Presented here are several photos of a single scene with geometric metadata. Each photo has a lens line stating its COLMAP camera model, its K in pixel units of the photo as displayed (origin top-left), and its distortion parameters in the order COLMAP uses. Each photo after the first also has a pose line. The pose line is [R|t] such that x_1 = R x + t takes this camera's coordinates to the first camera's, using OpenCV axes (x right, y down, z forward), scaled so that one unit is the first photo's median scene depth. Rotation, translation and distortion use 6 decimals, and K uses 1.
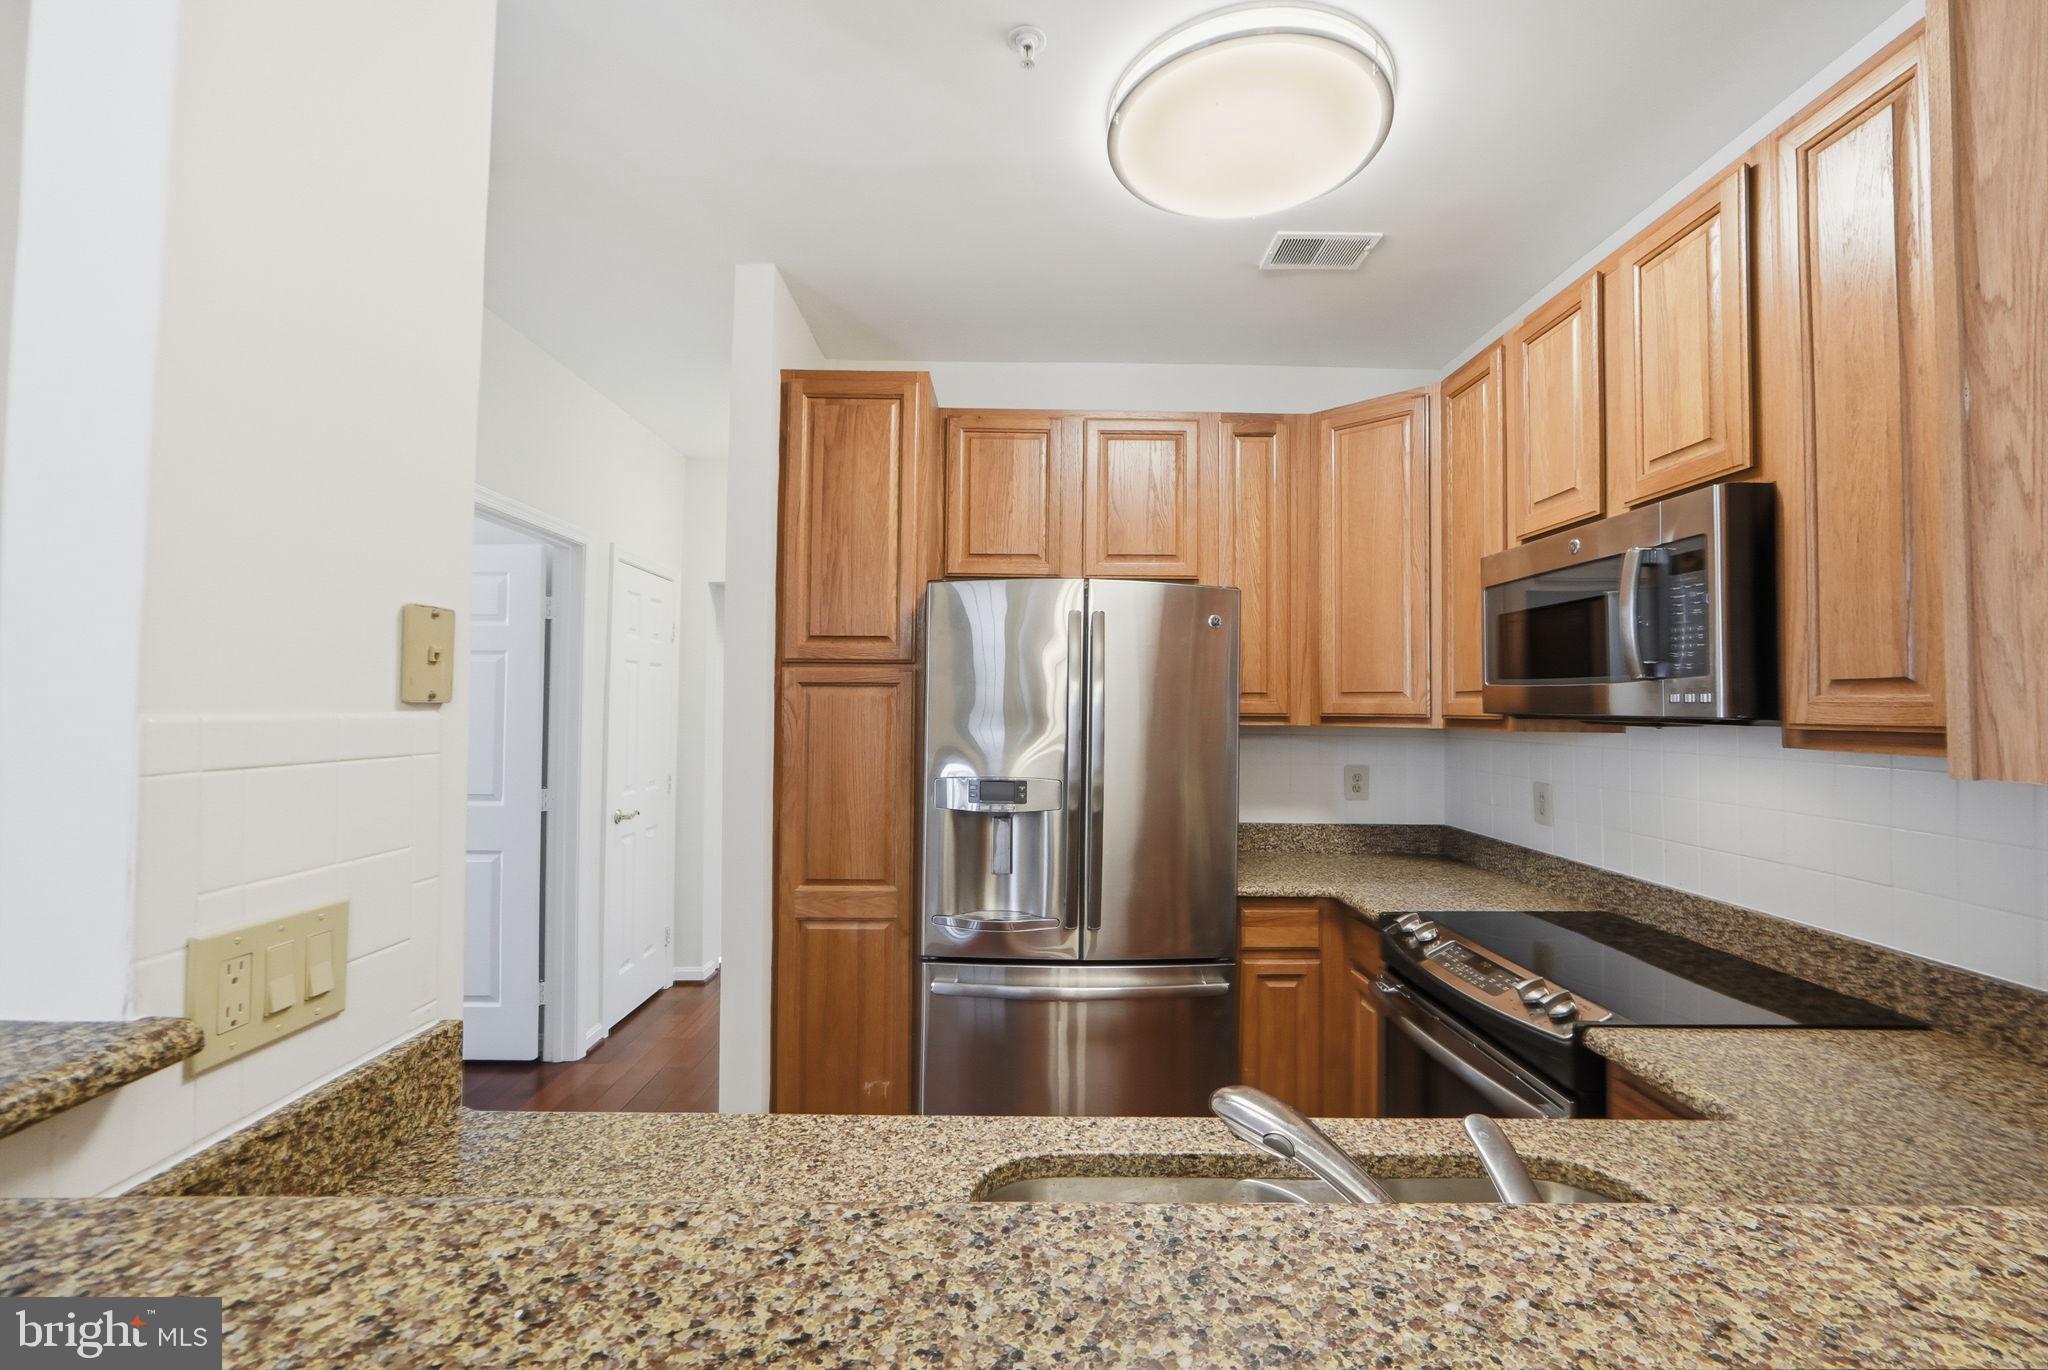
lens RADIAL K [[851.5, 0, 1026.7], [0, 851.5, 684.2], [0, 0, 1]] dist [-0.009749, 0.003410]
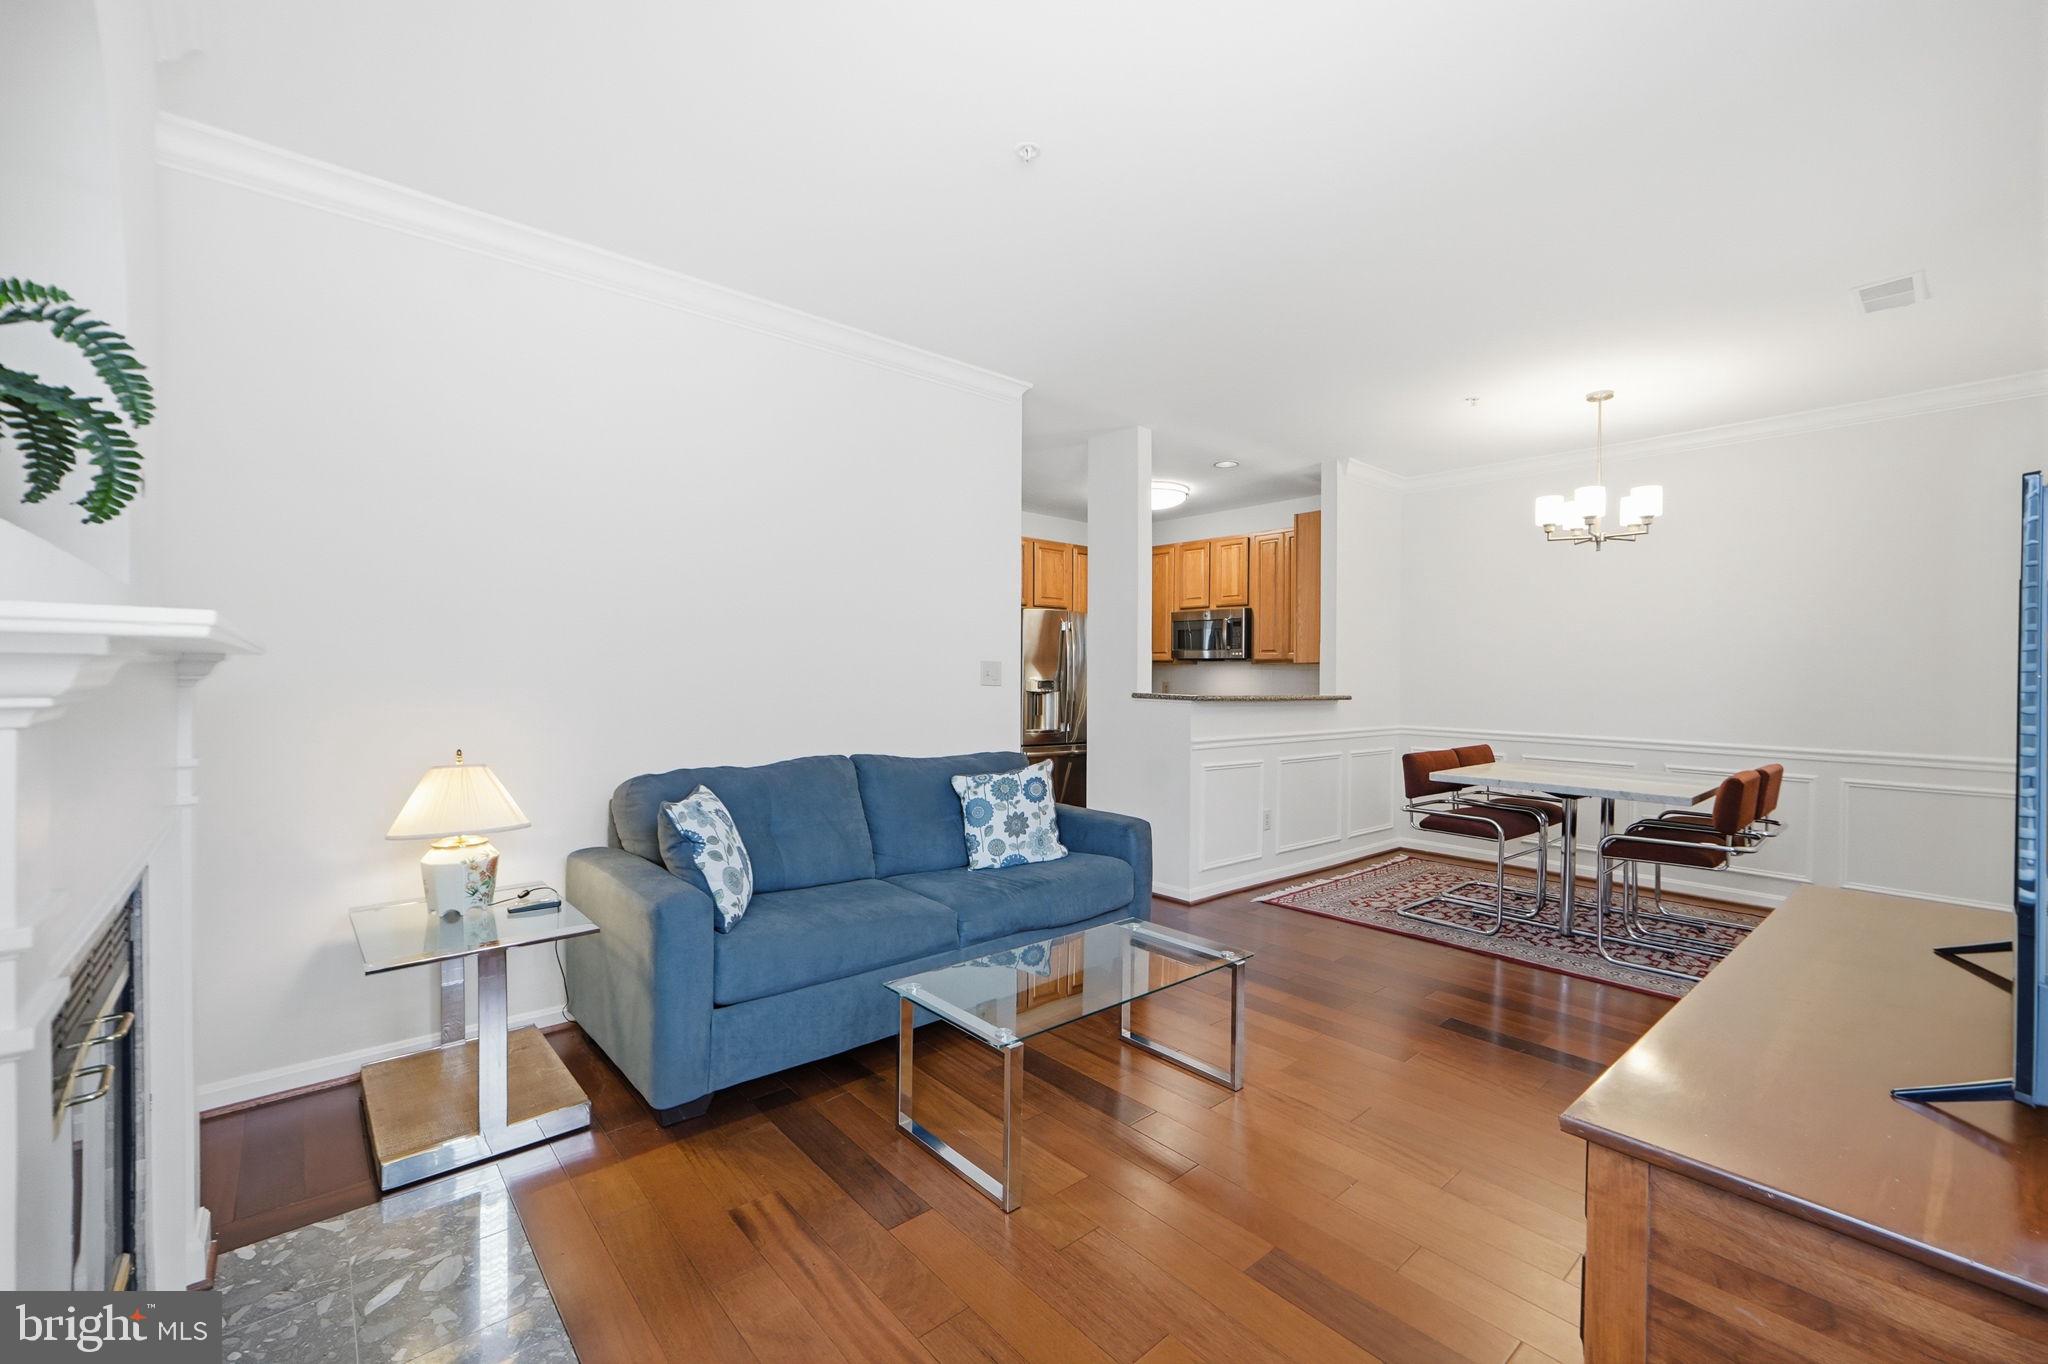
lens RADIAL K [[851.5, 0, 1022.9], [0, 851.5, 681.1], [0, 0, 1]] dist [-0.009749, 0.003410]
pose [[0.758996, -0.006200, 0.651066, -2.328870], [-0.019281, 0.999302, 0.031992, 0.029894], [-0.650810, -0.036835, 0.758347, -1.309183]]
